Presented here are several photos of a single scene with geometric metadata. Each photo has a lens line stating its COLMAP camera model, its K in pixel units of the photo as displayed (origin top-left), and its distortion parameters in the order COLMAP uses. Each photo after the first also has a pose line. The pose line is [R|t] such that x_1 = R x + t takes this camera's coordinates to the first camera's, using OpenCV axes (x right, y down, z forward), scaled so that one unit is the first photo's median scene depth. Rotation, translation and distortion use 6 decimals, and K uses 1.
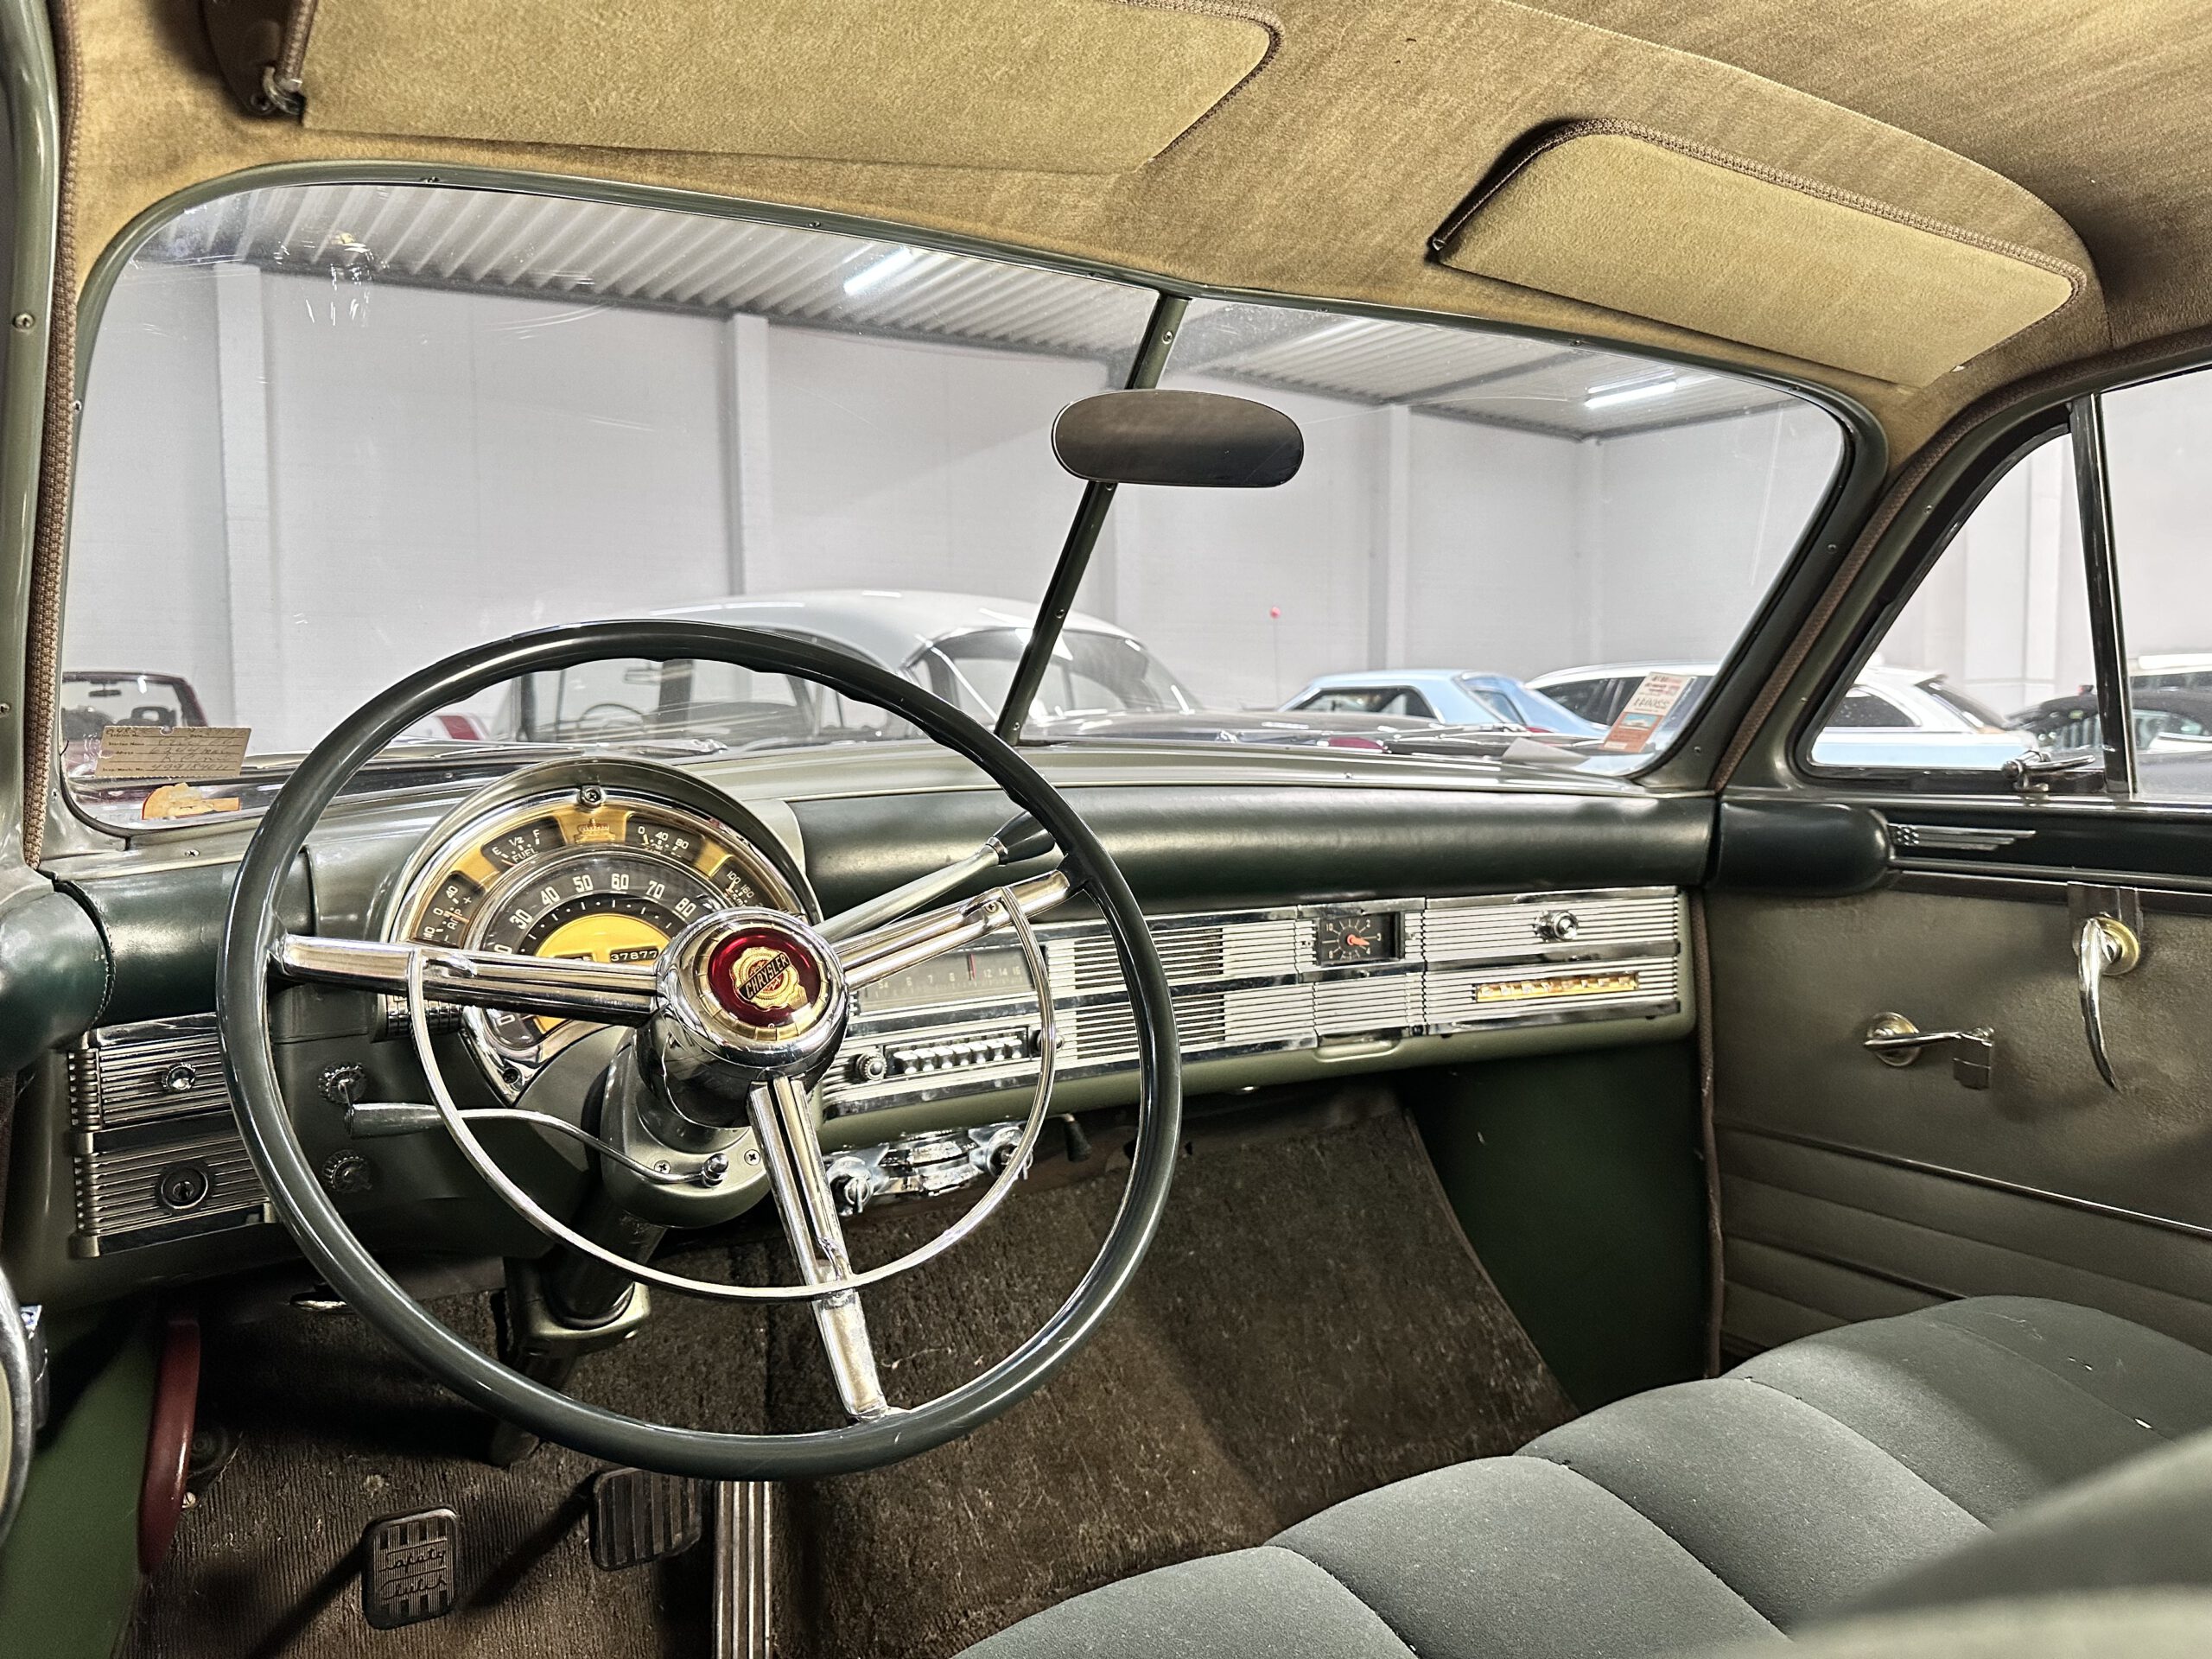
lens RADIAL K [[1565.5, 0, 1106.0], [0, 1565.5, 829.5], [0, 0, 1]] dist [0.165234, -0.299935]
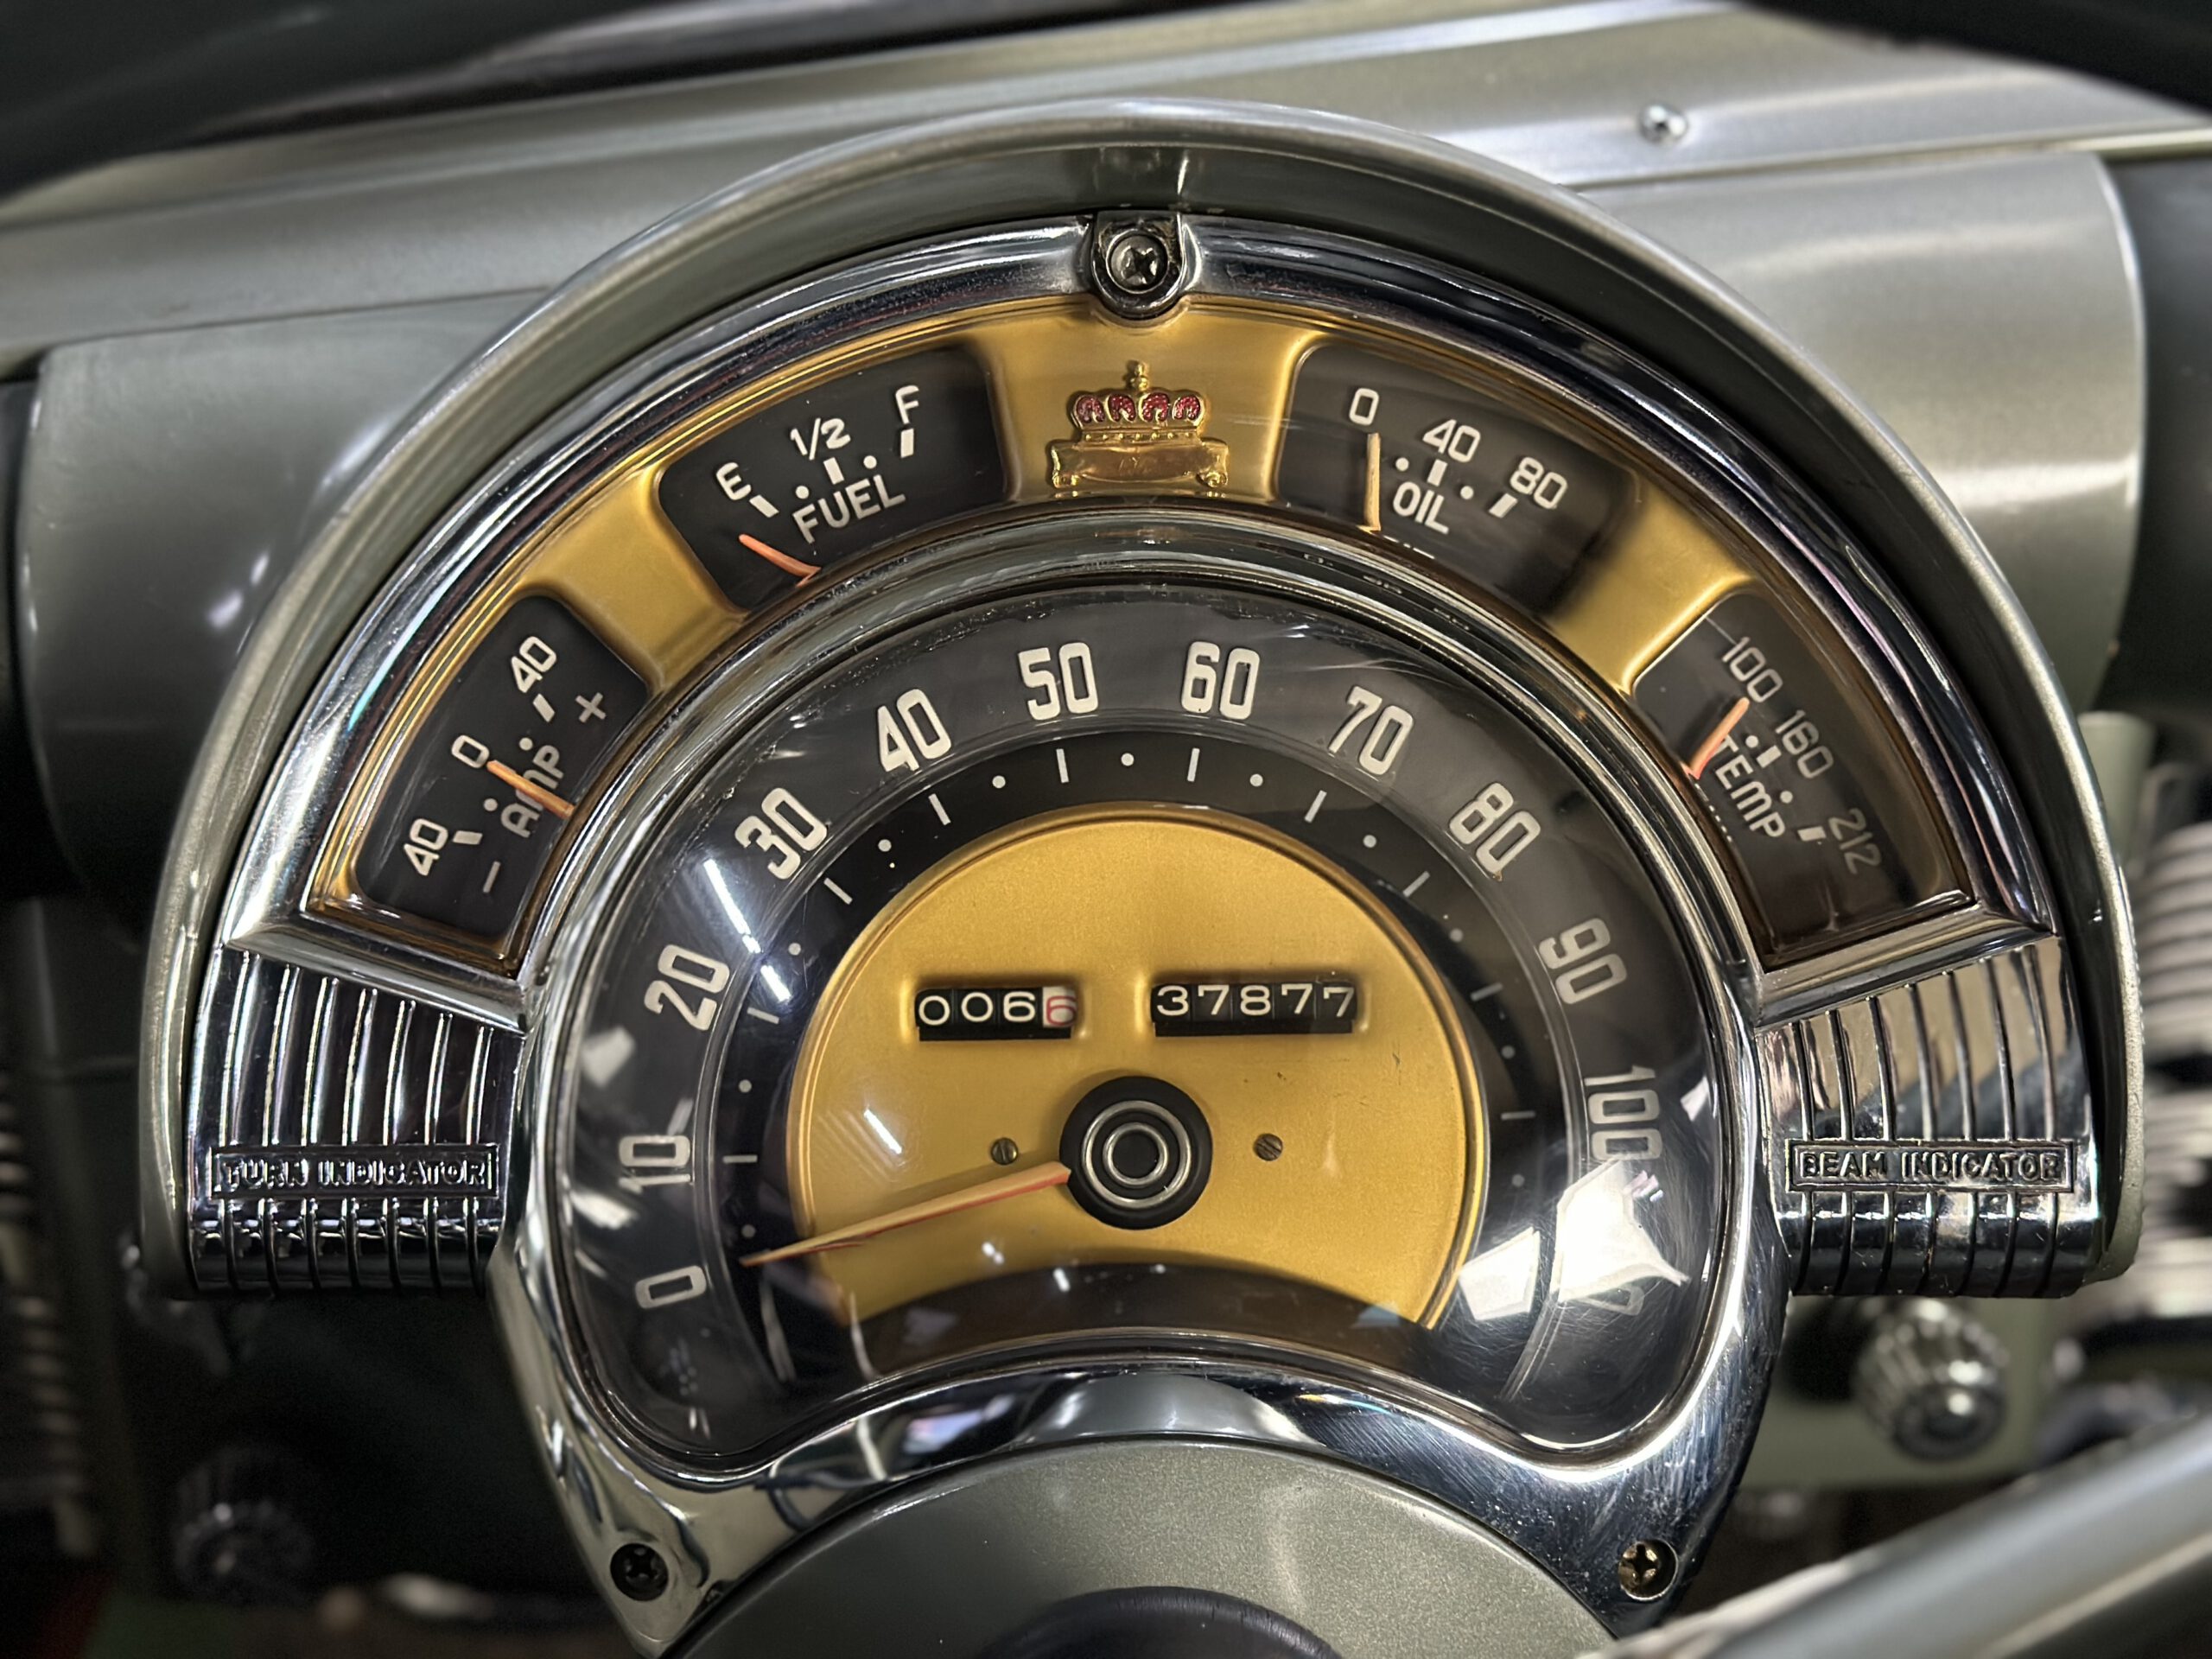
lens RADIAL K [[3133.0, 0, 1106.0], [0, 3133.0, 829.5], [0, 0, 1]] dist [0.209680, -0.577655]
pose [[0.860127, 0.259225, -0.439299, -0.122315], [-0.042113, 0.894385, 0.445311, -0.139567], [0.508339, -0.364524, 0.780201, 0.636903]]
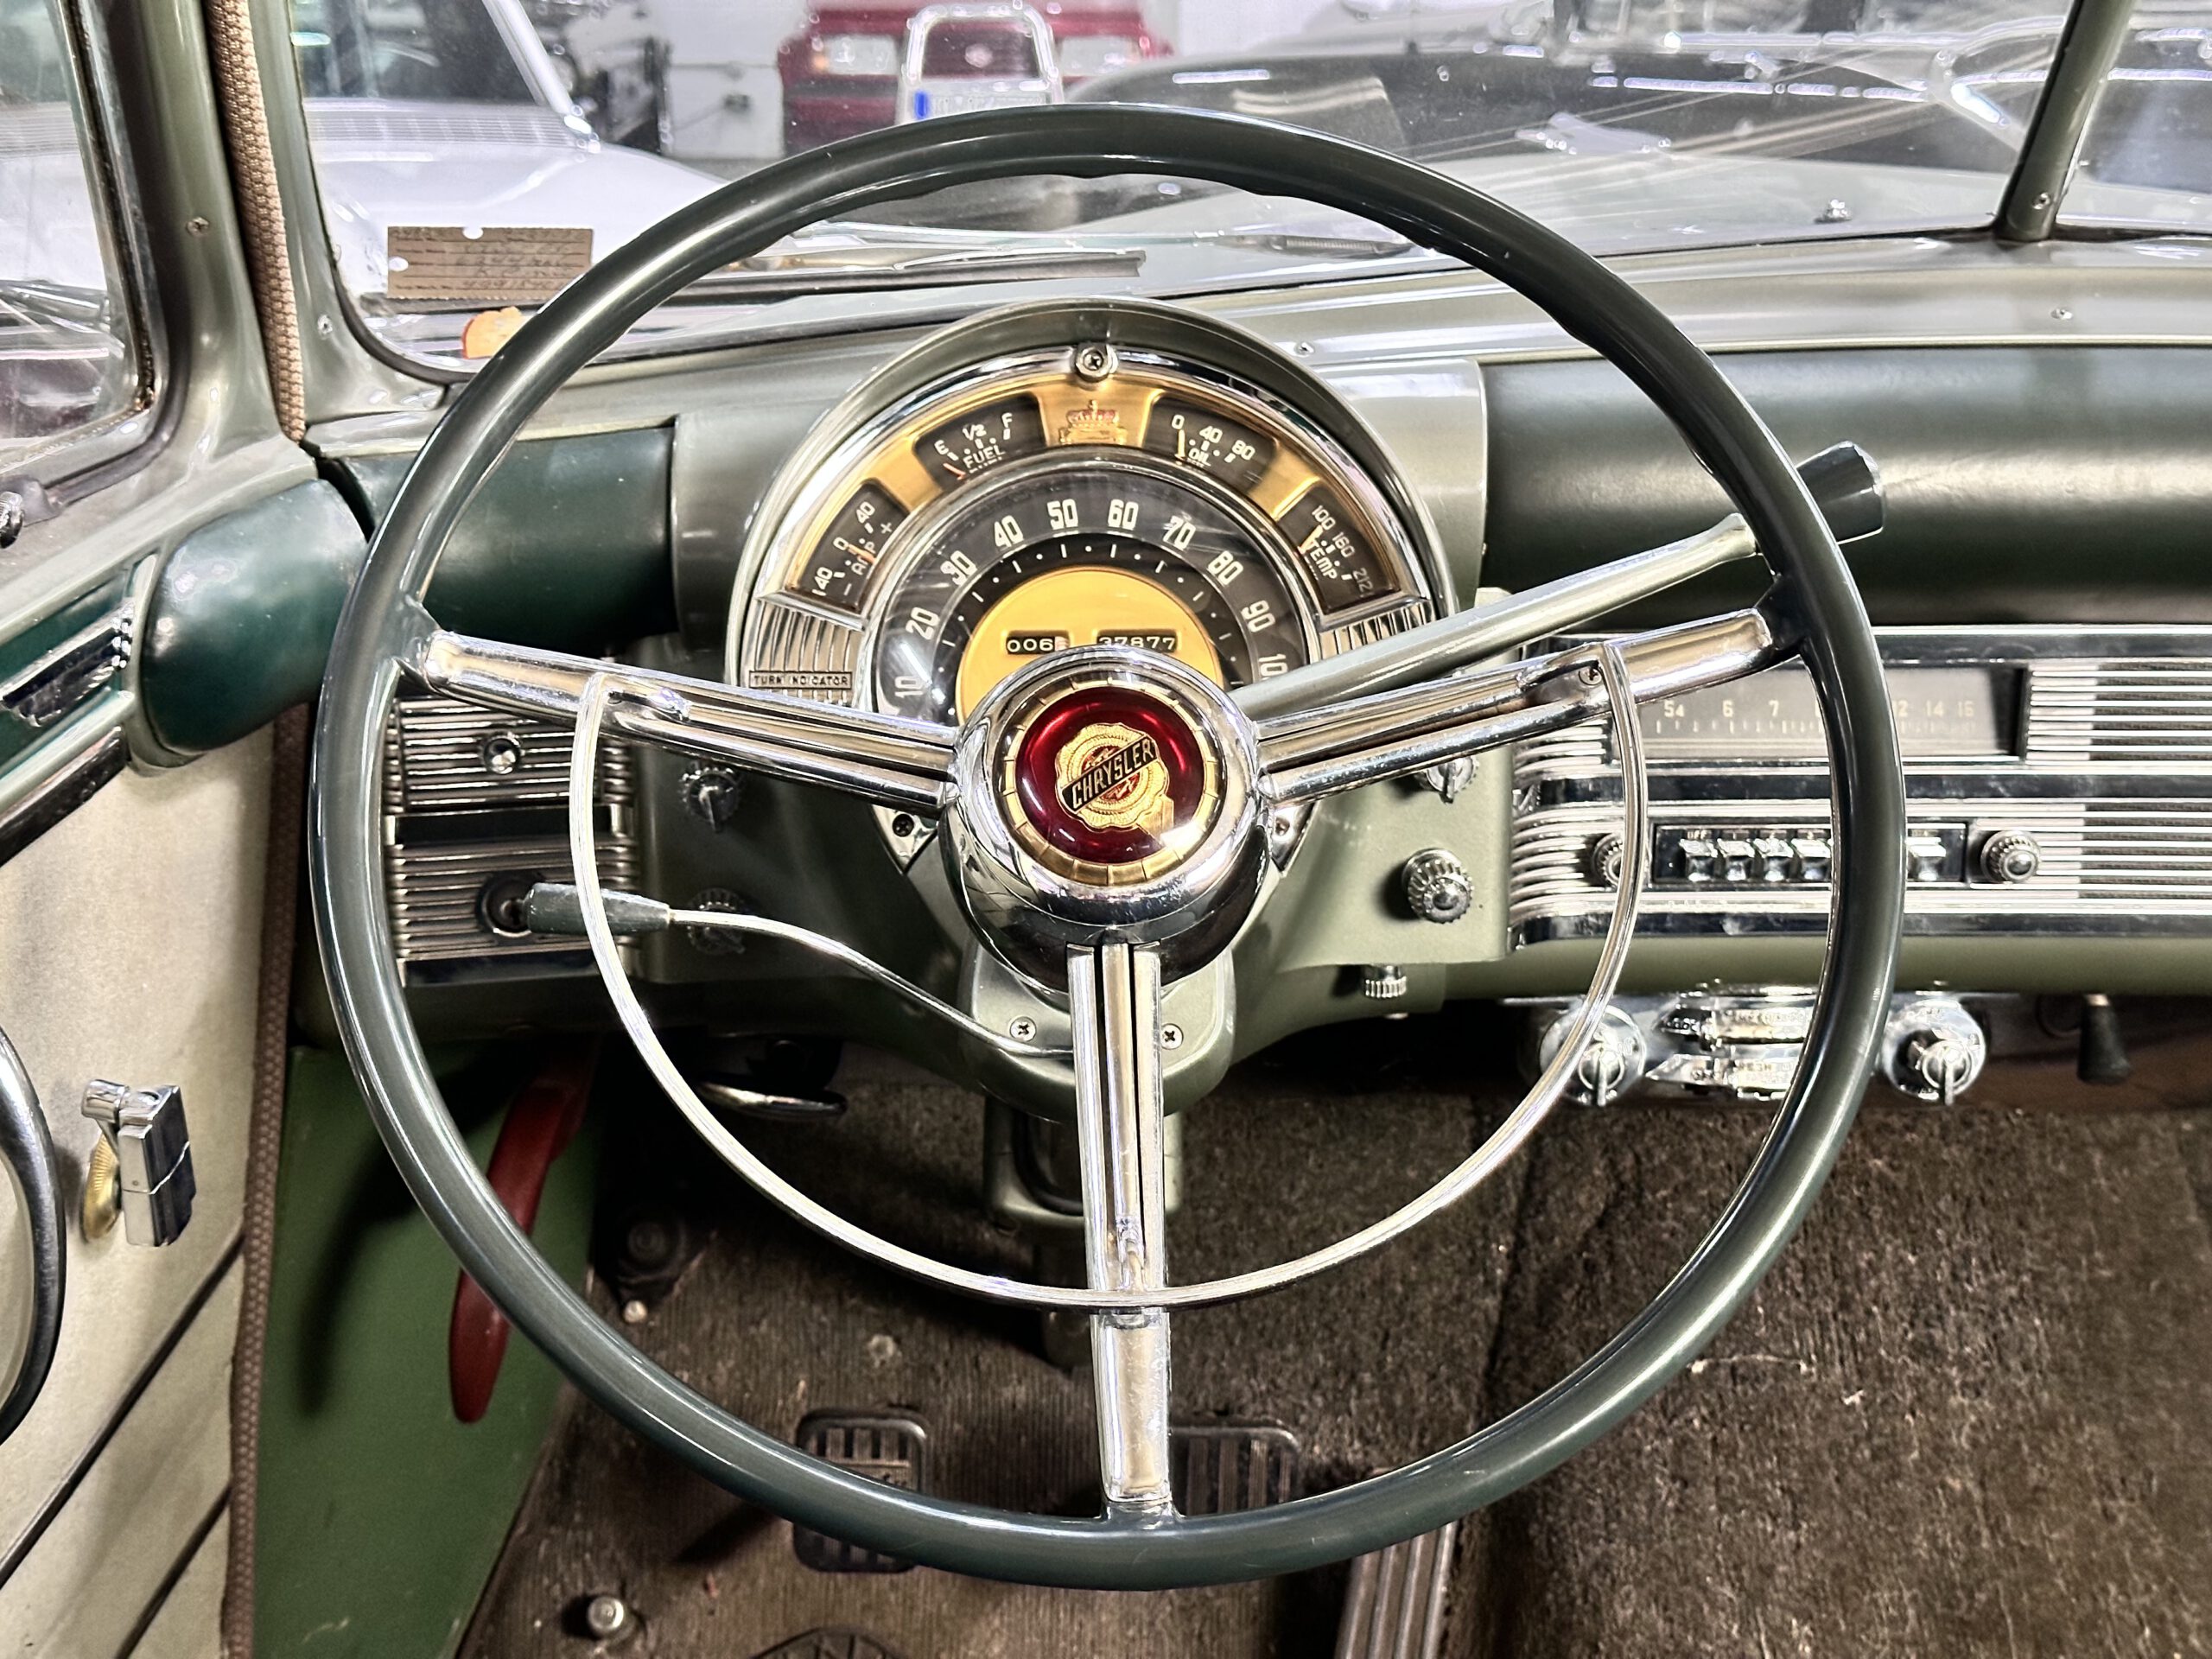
lens RADIAL K [[3133.0, 0, 1106.0], [0, 3133.0, 829.5], [0, 0, 1]] dist [0.209680, -0.577655]
pose [[0.855532, 0.155116, -0.493967, 0.276313], [-0.045150, 0.972783, 0.227275, -0.115987], [0.515777, -0.172139, 0.839251, 0.001562]]
